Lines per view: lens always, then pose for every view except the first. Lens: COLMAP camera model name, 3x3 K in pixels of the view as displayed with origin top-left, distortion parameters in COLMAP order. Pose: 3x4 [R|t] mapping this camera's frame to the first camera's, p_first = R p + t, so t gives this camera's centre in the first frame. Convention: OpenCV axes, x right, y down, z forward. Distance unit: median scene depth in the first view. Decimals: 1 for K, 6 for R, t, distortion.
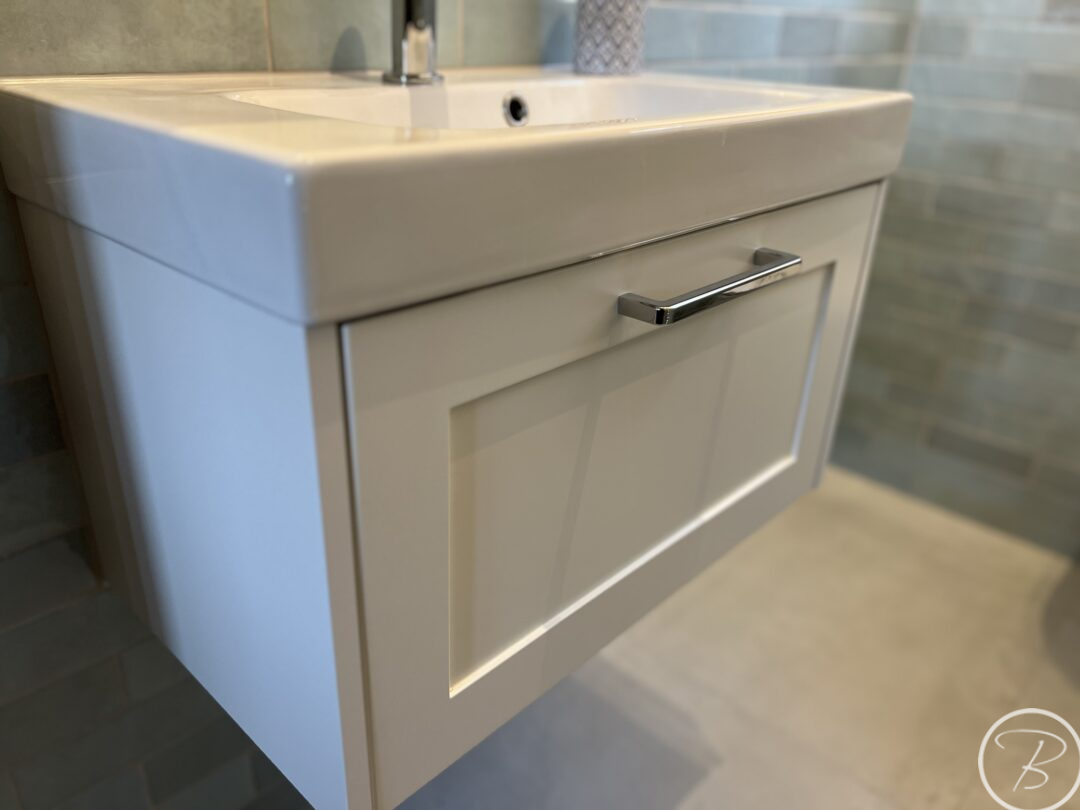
lens RADIAL K [[824.6, 0, 533.7], [0, 824.6, 408.7], [0, 0, 1]] dist [0.032381, -0.051977]
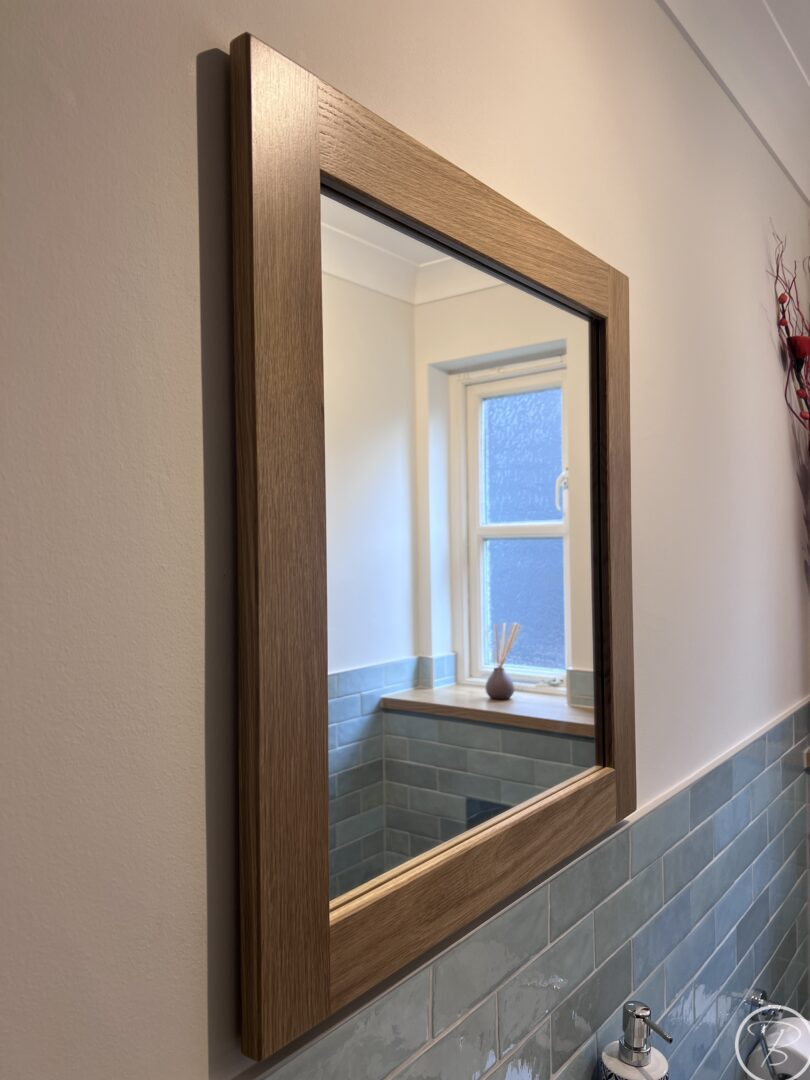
lens RADIAL K [[816.4, 0, 404.1], [0, 816.4, 543.1], [0, 0, 1]] dist [0.041891, -0.046938]
pose [[0.993961, -0.049822, 0.097767, -0.453559], [0.087465, 0.897750, -0.431735, -0.991012], [-0.066260, 0.437679, 0.896687, -0.392329]]
